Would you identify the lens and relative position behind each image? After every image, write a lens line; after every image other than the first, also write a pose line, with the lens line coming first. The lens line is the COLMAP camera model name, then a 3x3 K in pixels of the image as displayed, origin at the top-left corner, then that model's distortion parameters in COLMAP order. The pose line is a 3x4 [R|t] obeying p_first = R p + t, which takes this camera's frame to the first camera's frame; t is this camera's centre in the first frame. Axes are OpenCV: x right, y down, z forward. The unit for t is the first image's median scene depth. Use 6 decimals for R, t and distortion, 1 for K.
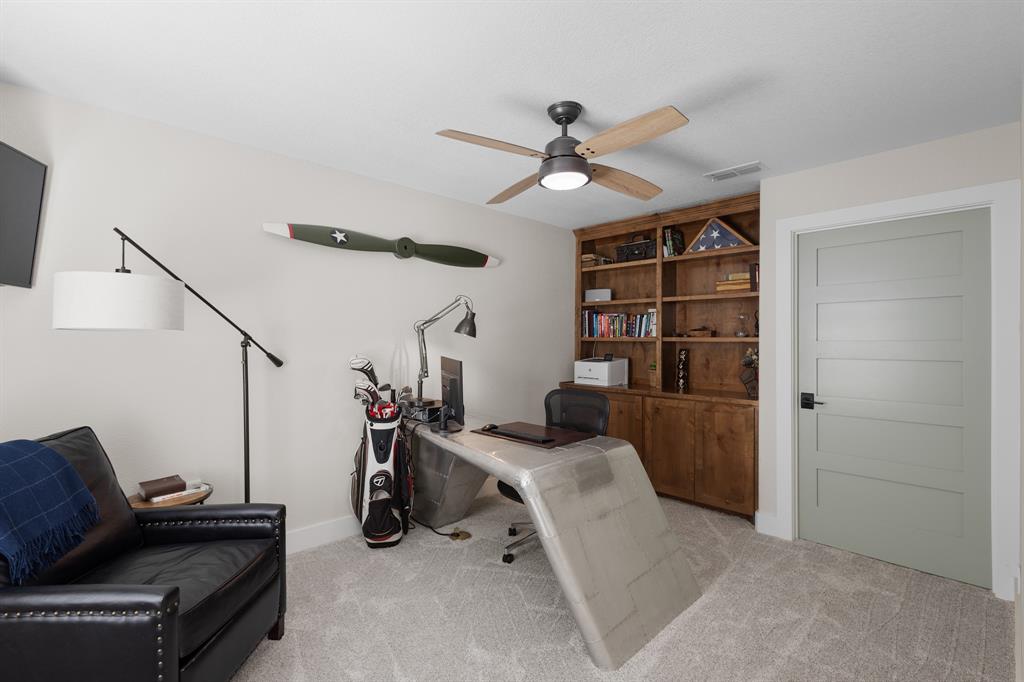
lens RADIAL K [[467.4, 0, 509.2], [0, 467.4, 337.9], [0, 0, 1]] dist [0.004583, -0.000981]
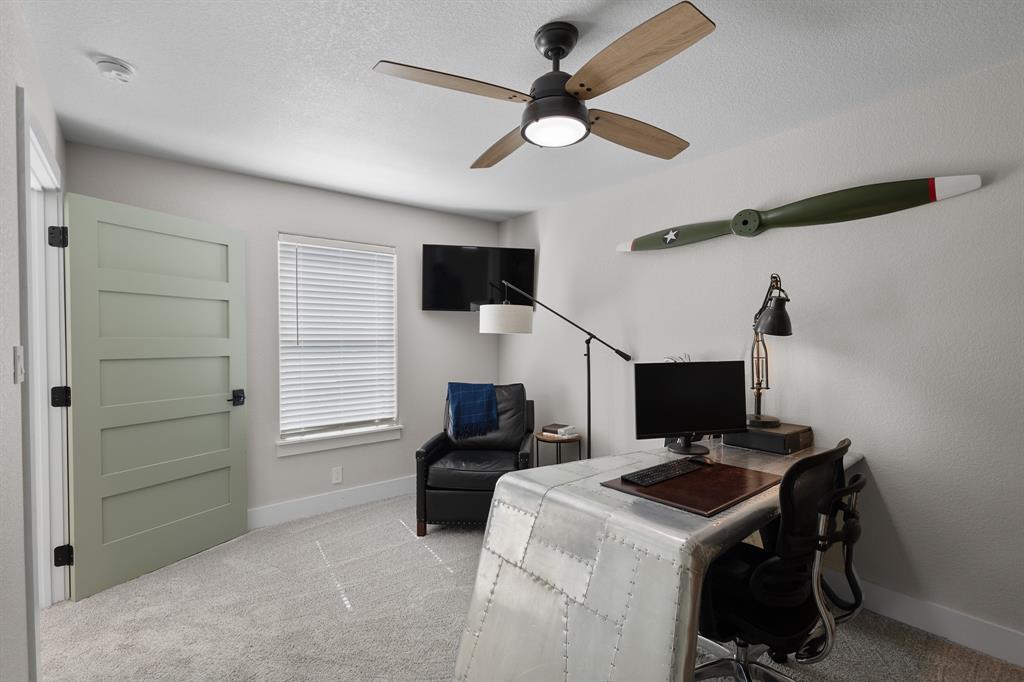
lens RADIAL K [[467.4, 0, 509.2], [0, 467.4, 337.9], [0, 0, 1]] dist [0.004583, -0.000981]
pose [[-0.092693, -0.002756, -0.995691, 0.715827], [-0.001251, 0.999996, -0.002652, 0.005290], [0.995694, 0.001000, -0.092696, 0.799870]]
